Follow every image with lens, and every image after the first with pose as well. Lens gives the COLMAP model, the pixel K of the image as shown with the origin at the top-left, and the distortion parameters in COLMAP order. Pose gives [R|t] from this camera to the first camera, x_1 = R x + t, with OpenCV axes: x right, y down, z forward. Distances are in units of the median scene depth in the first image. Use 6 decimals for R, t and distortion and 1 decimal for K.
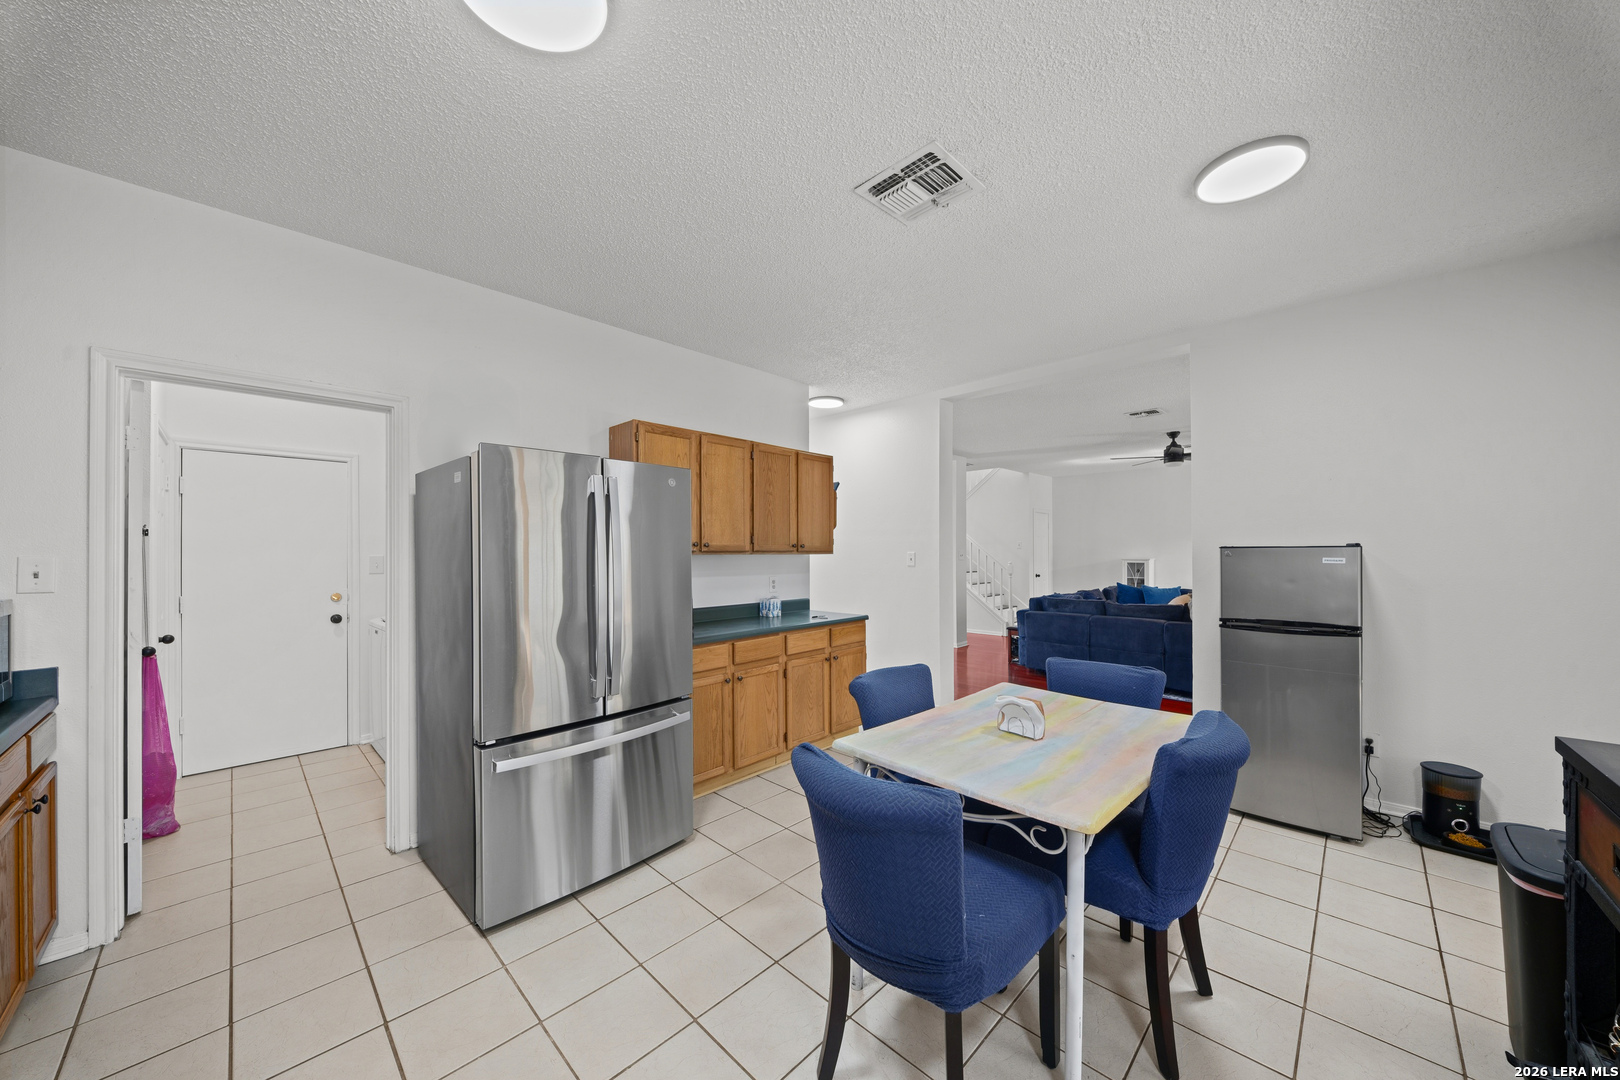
lens RADIAL K [[566.4, 0, 798.9], [0, 566.4, 545.2], [0, 0, 1]] dist [-0.004376, -0.001437]
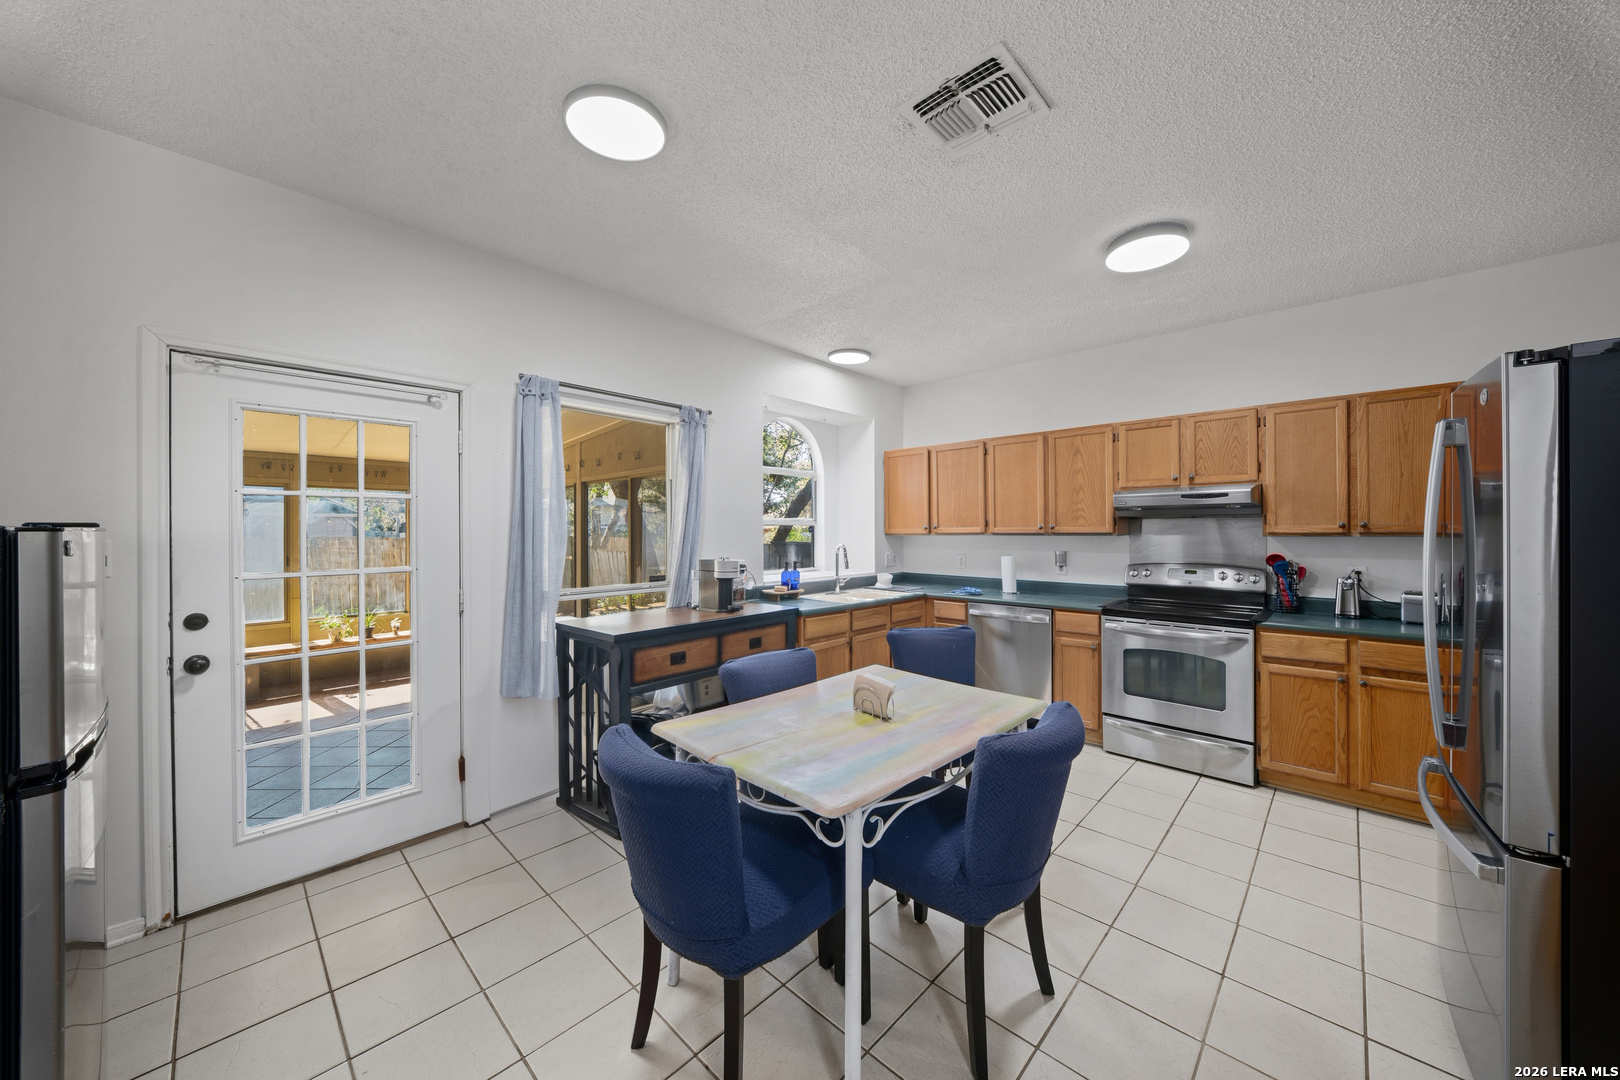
lens RADIAL K [[566.4, 0, 803.0], [0, 566.4, 528.9], [0, 0, 1]] dist [-0.004376, -0.001437]
pose [[-0.999824, 0.004661, -0.018195, 0.276435], [0.004925, 0.999883, -0.014493, 0.008536], [0.018125, -0.014580, -0.999729, 1.041158]]
